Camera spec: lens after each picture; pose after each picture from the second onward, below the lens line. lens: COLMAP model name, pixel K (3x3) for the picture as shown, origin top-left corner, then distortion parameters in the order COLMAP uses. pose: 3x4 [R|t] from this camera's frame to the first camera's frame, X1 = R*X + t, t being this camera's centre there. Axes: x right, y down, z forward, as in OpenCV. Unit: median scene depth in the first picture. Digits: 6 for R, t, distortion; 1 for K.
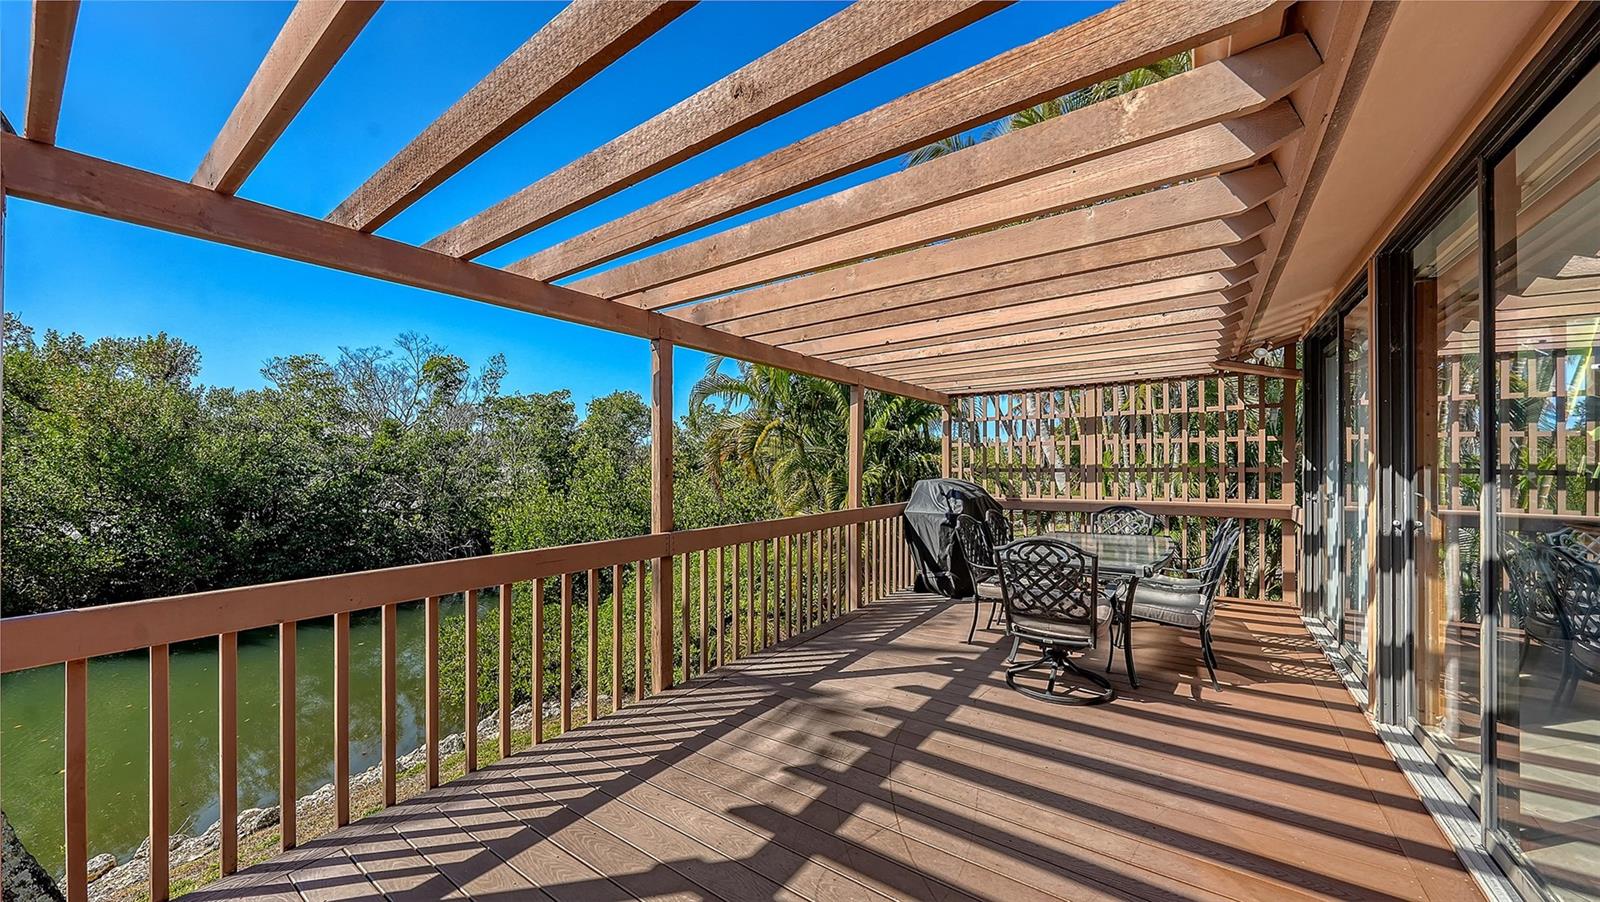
lens RADIAL K [[552.5, 0, 800.0], [0, 552.5, 451.0], [0, 0, 1]] dist [-0.009145, -0.000020]
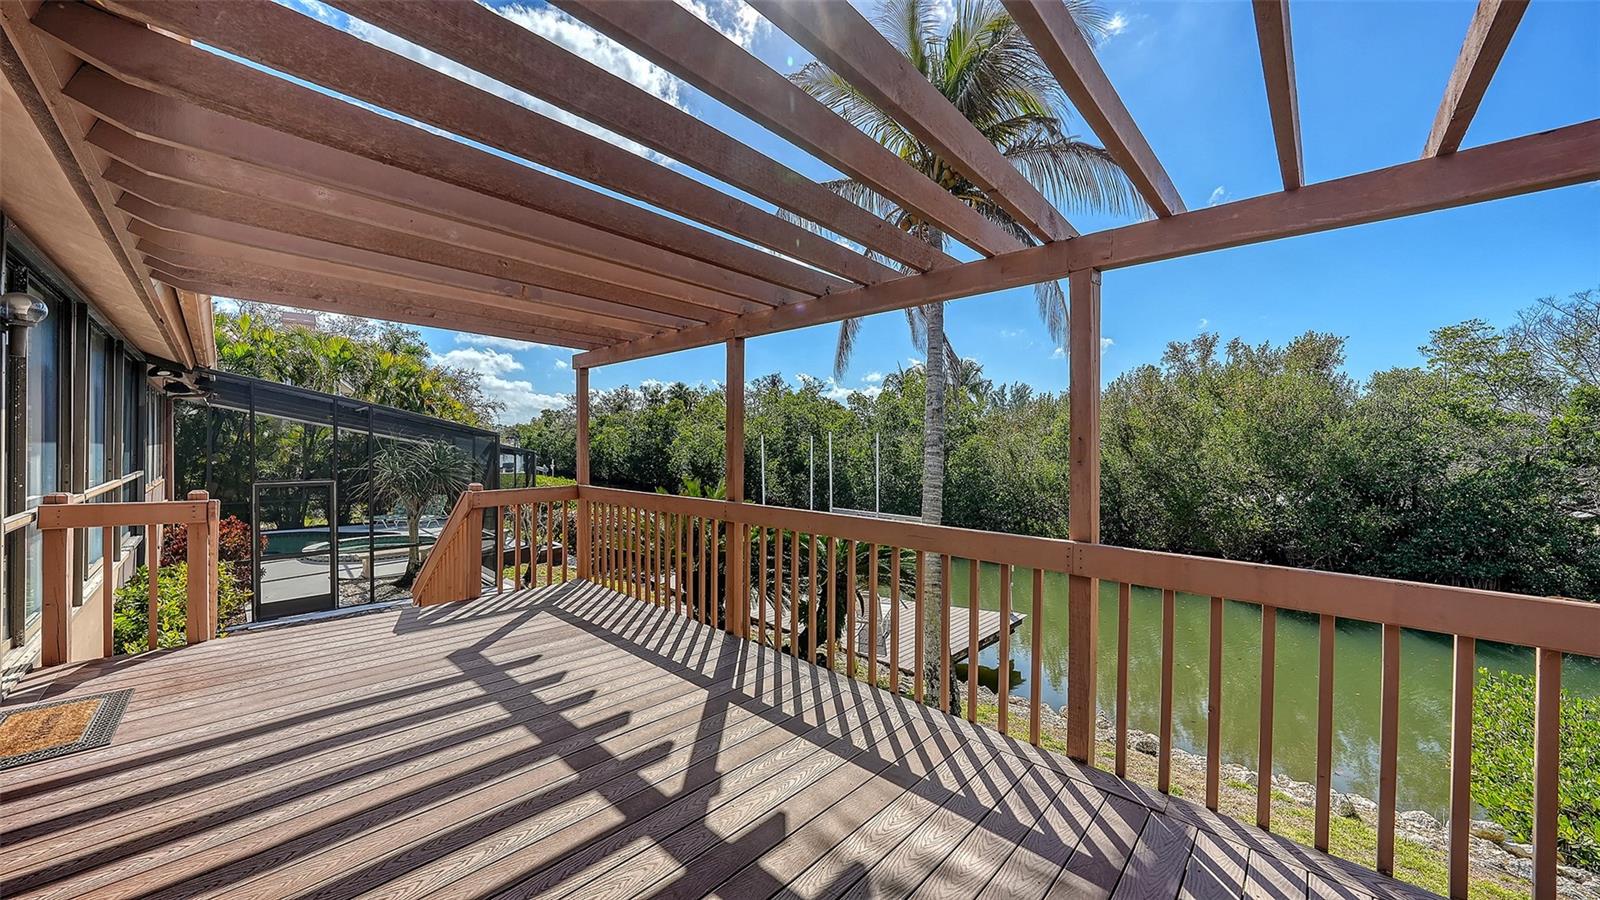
lens RADIAL K [[563.0, 0, 800.0], [0, 563.0, 450.0], [0, 0, 1]] dist [0.000664, 0.000034]
pose [[-0.141807, 0.010806, -0.989835, 0.113101], [0.015640, 0.999840, 0.008675, 0.002460], [0.989771, -0.014251, -0.141953, 0.160430]]
